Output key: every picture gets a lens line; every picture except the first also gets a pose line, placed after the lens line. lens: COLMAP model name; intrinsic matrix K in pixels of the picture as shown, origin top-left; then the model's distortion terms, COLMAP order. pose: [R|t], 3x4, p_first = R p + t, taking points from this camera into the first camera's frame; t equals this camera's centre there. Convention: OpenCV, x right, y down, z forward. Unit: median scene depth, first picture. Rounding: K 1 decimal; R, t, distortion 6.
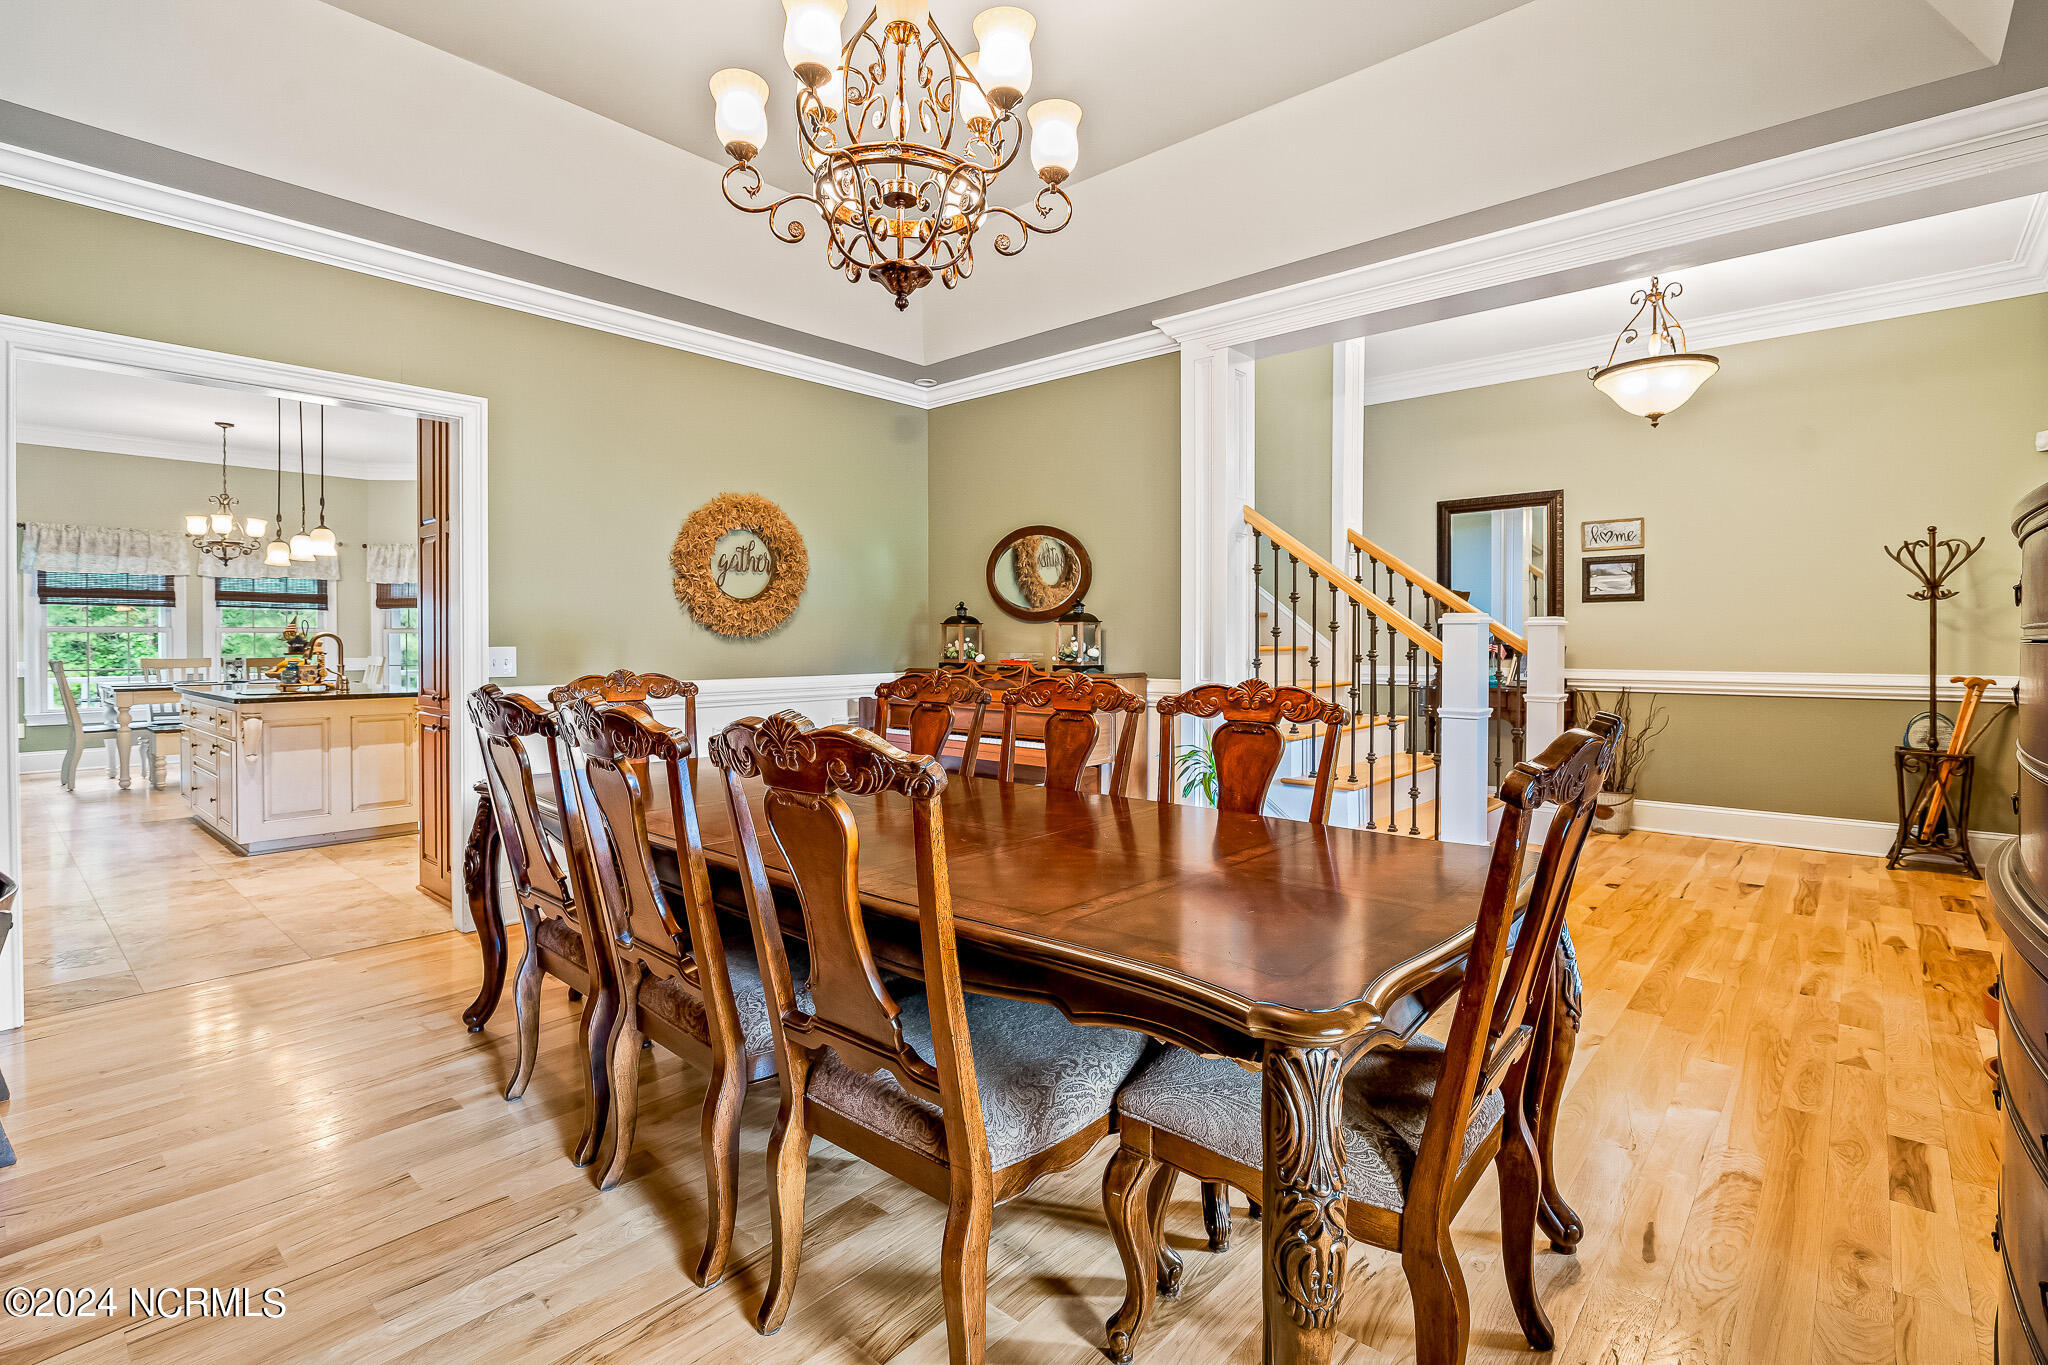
lens RADIAL K [[957.2, 0, 1023.3], [0, 957.2, 662.7], [0, 0, 1]] dist [-0.001984, 0.000214]
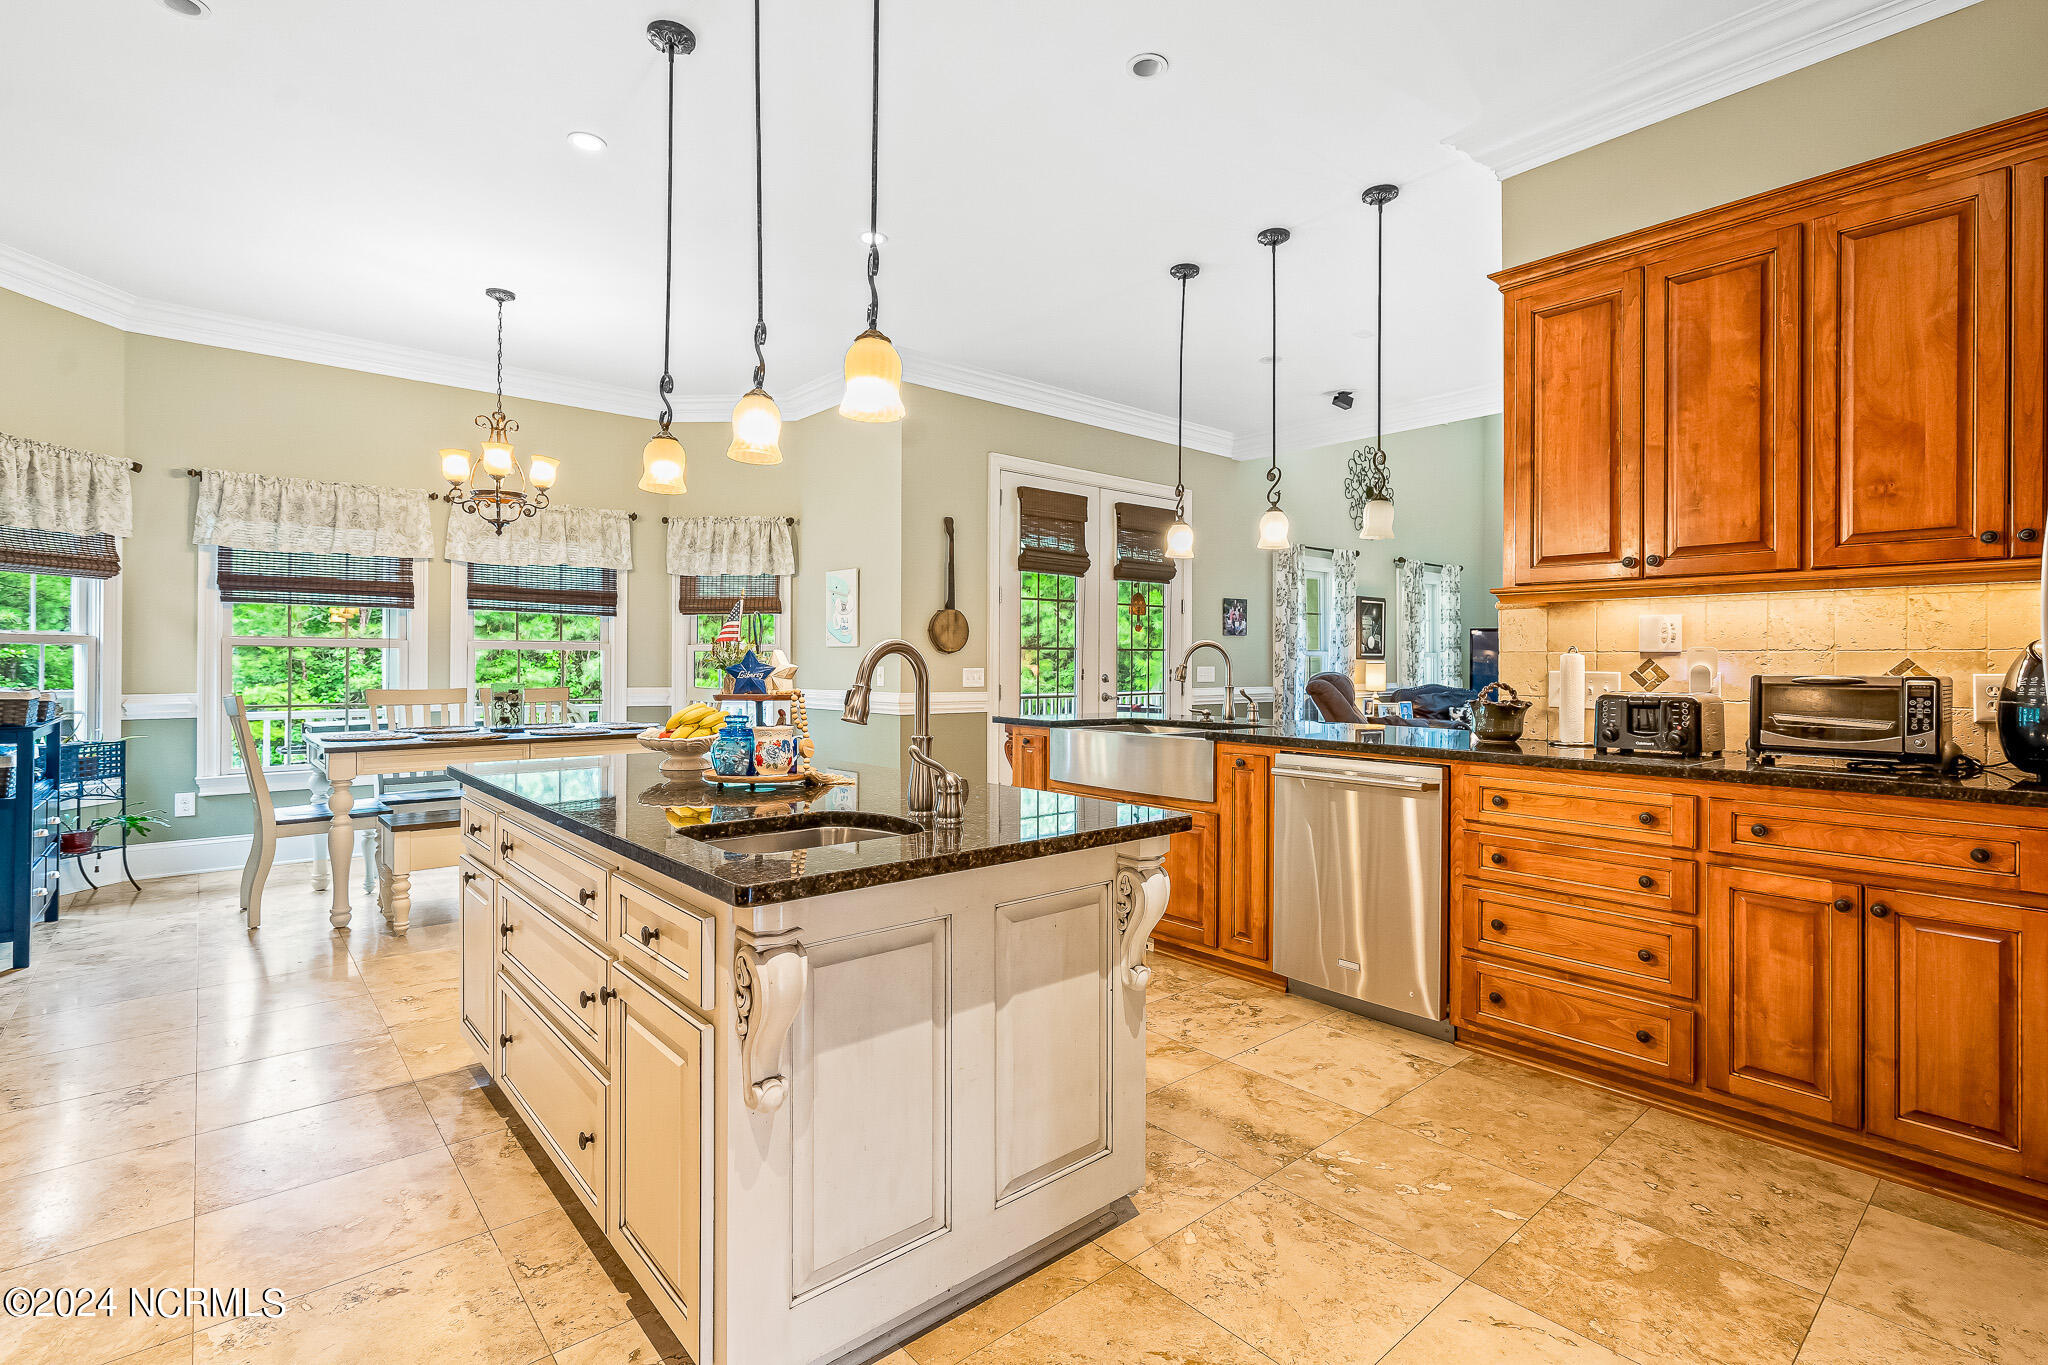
lens RADIAL K [[957.2, 0, 1025.0], [0, 957.2, 677.4], [0, 0, 1]] dist [-0.001984, 0.000214]
pose [[0.991462, 0.007369, -0.130189, -0.414772], [-0.008469, 0.999933, -0.007897, -0.010457], [0.130122, 0.008932, 0.991458, 0.436792]]
